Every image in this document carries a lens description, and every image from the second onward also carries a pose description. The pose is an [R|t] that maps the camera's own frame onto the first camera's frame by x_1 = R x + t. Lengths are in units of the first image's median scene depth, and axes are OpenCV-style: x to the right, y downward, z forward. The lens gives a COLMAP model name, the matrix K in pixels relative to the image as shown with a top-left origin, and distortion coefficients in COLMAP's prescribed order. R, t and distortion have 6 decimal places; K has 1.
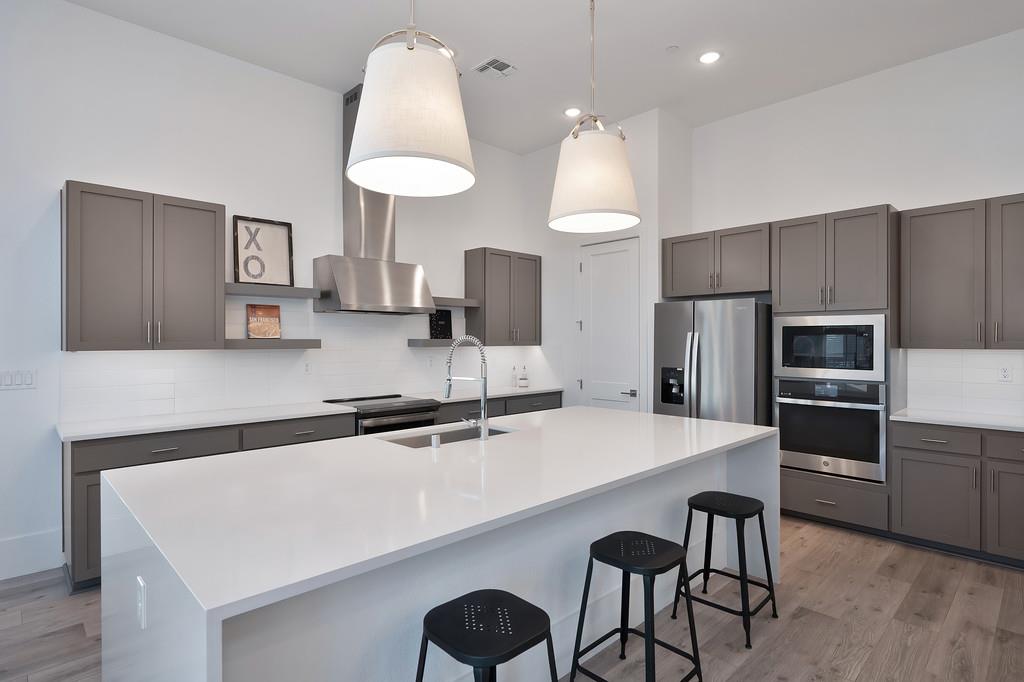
lens RADIAL K [[532.5, 0, 511.9], [0, 532.5, 339.6], [0, 0, 1]] dist [0.009048, -0.001491]
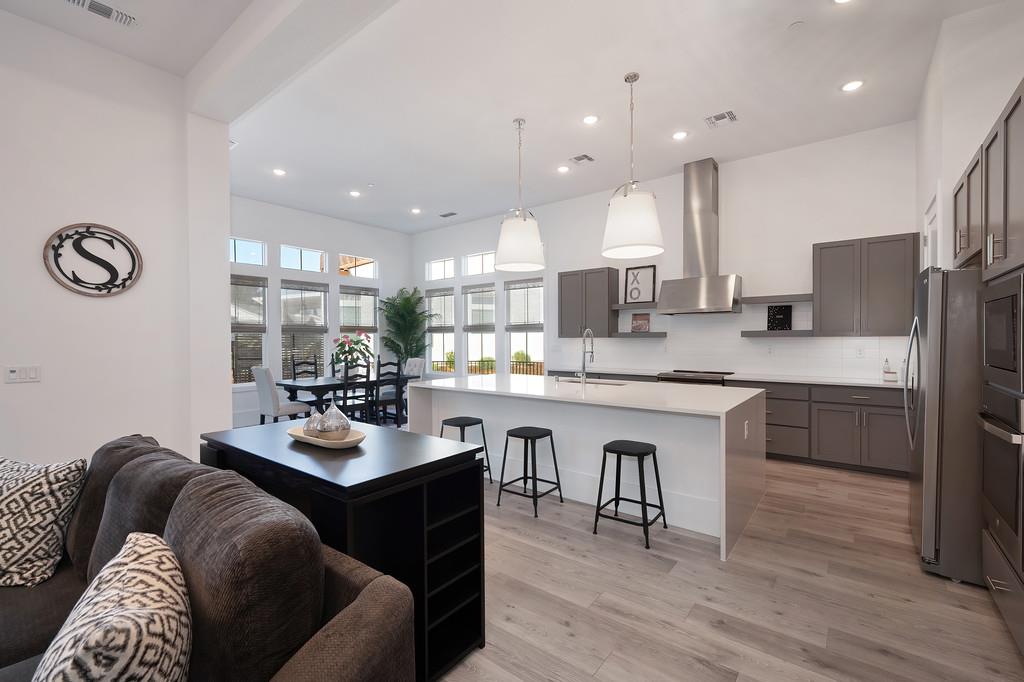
lens RADIAL K [[441.9, 0, 512.6], [0, 441.9, 340.3], [0, 0, 1]] dist [-0.006852, 0.002481]
pose [[0.138482, 0.006210, -0.990346, 0.969279], [0.006715, 0.999951, 0.007210, 0.012305], [0.990342, -0.007649, 0.138433, 0.360652]]
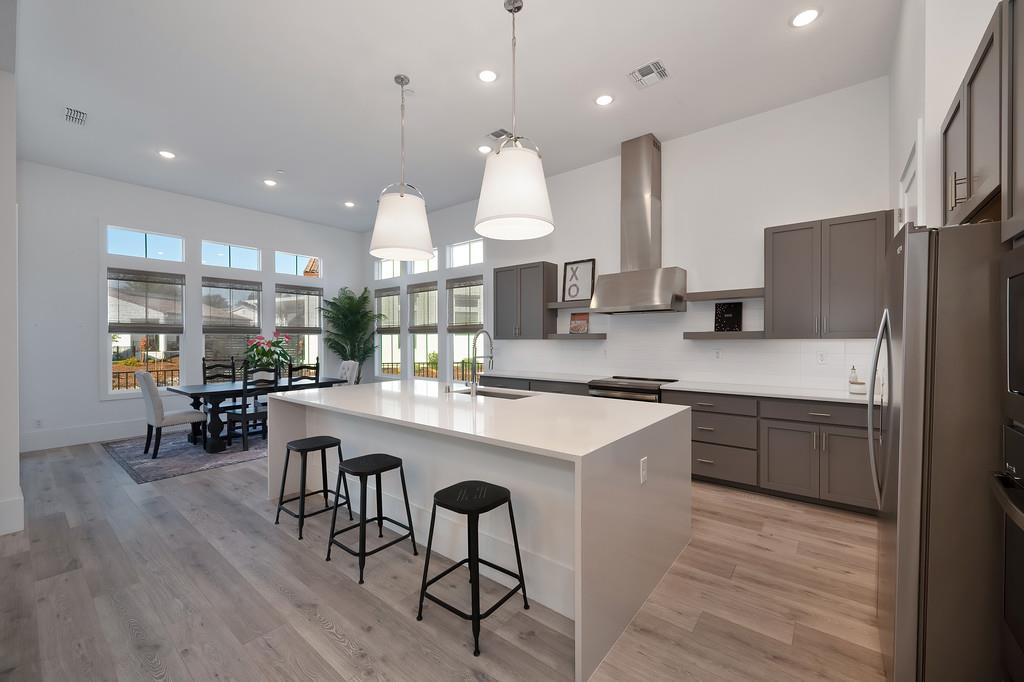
lens RADIAL K [[406.9, 0, 507.8], [0, 406.9, 341.1], [0, 0, 1]] dist [-0.002197, 0.000221]
pose [[0.120714, 0.005481, -0.992672, 0.752021], [0.004791, 0.999970, 0.006104, 0.012737], [0.992676, -0.005493, 0.120684, 0.633757]]
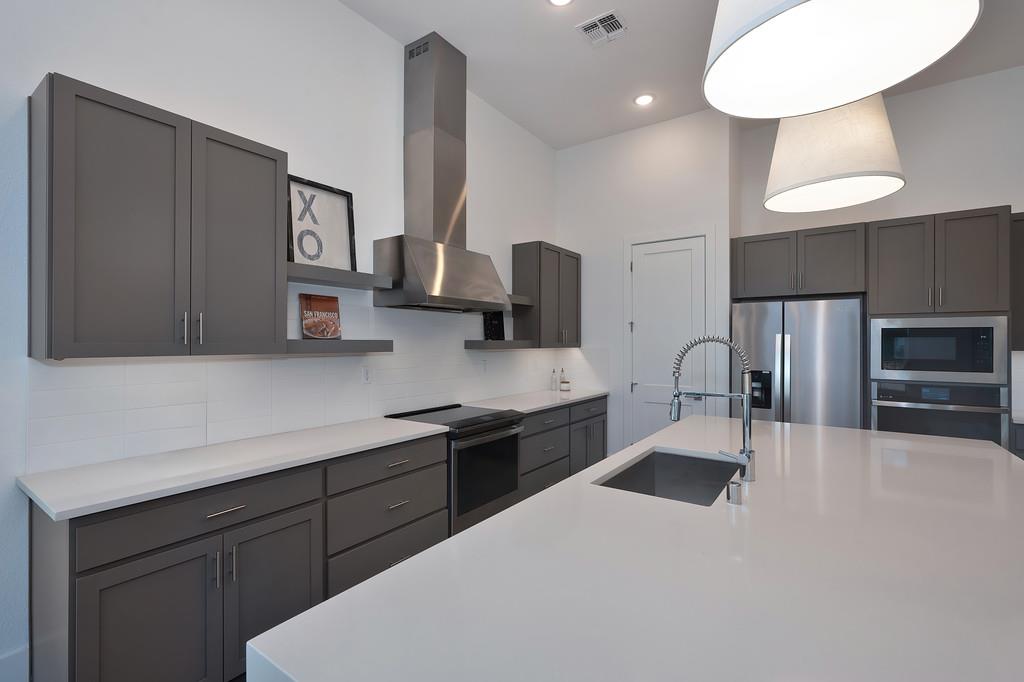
lens RADIAL K [[456.8, 0, 515.8], [0, 456.8, 340.7], [0, 0, 1]] dist [0.004248, 0.000438]
pose [[0.981659, 0.002432, 0.190631, -0.315483], [-0.001853, 0.999993, -0.003215, 0.002081], [-0.190637, 0.002803, 0.981657, 0.300930]]
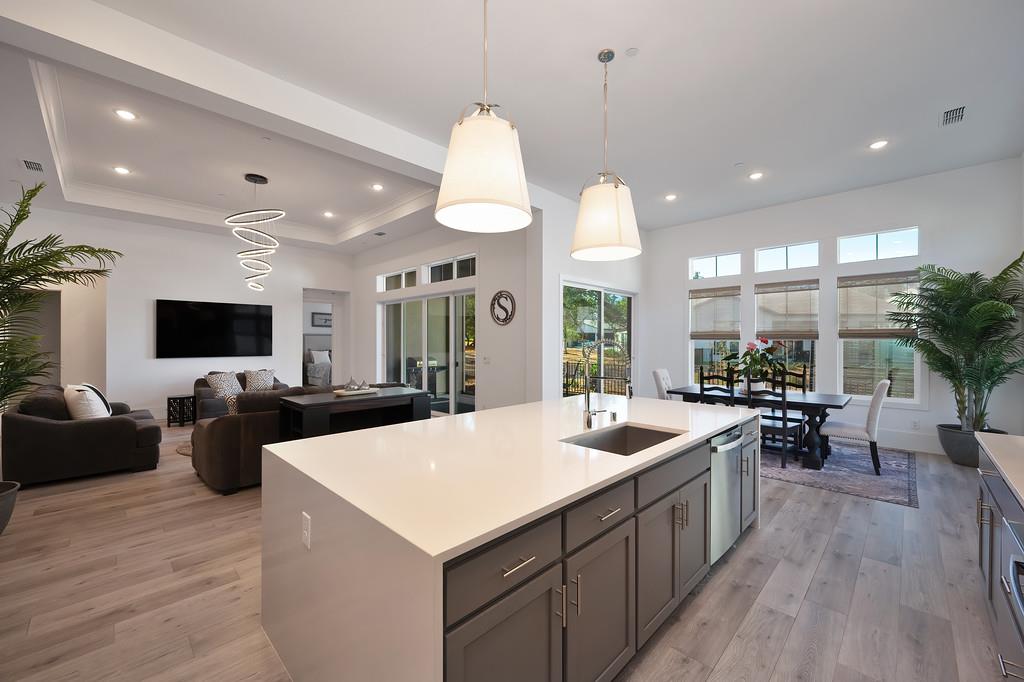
lens RADIAL K [[406.9, 0, 511.0], [0, 406.9, 340.6], [0, 0, 1]] dist [-0.002197, 0.000221]
pose [[-0.999850, -0.001861, -0.017195, 0.088102], [-0.001778, 0.999987, -0.004838, 0.000499], [0.017204, -0.004806, -0.999840, 1.248522]]
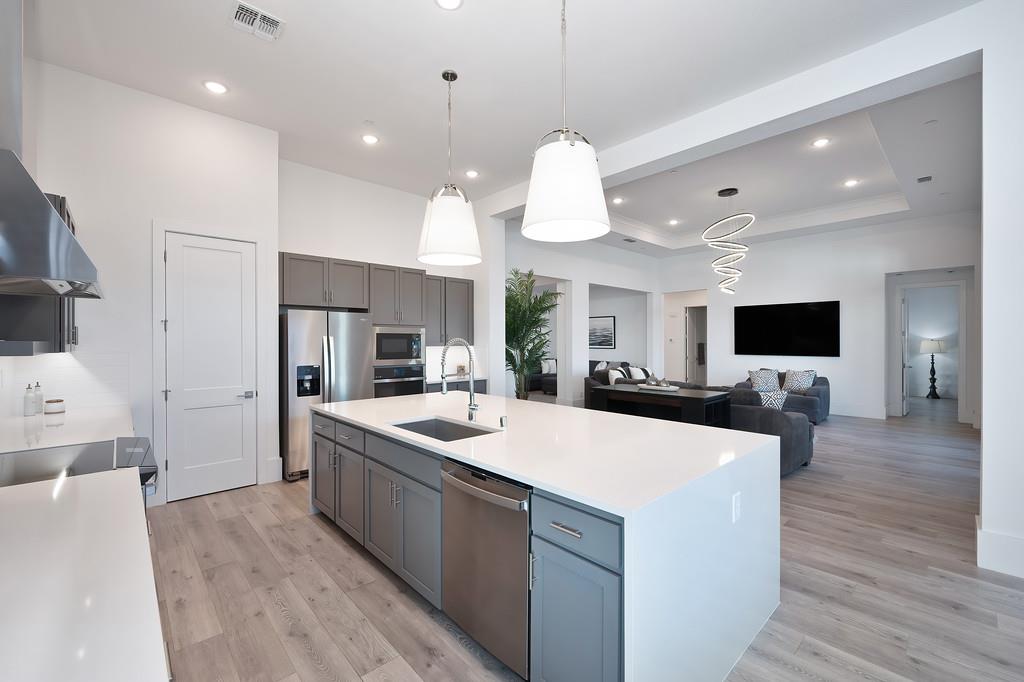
lens RADIAL K [[420.1, 0, 506.5], [0, 420.1, 342.8], [0, 0, 1]] dist [-0.003826, -0.000325]
pose [[0.031854, -0.001863, 0.999491, -0.688093], [0.002210, 0.999996, 0.001793, 0.001388], [-0.999490, 0.002152, 0.031858, 0.591456]]
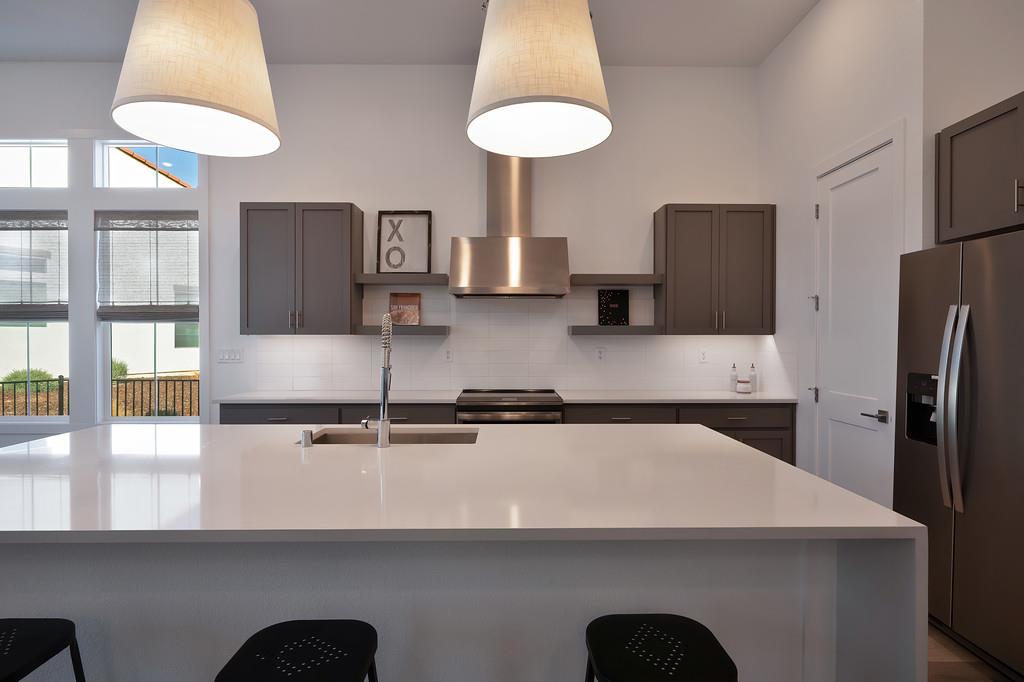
lens RADIAL K [[538.5, 0, 507.8], [0, 538.5, 338.0], [0, 0, 1]] dist [-0.005322, 0.001164]
pose [[0.730072, 0.003678, -0.683360, 0.401954], [-0.001163, 0.999991, 0.004139, 0.018196], [0.683369, -0.002227, 0.730070, 0.371440]]
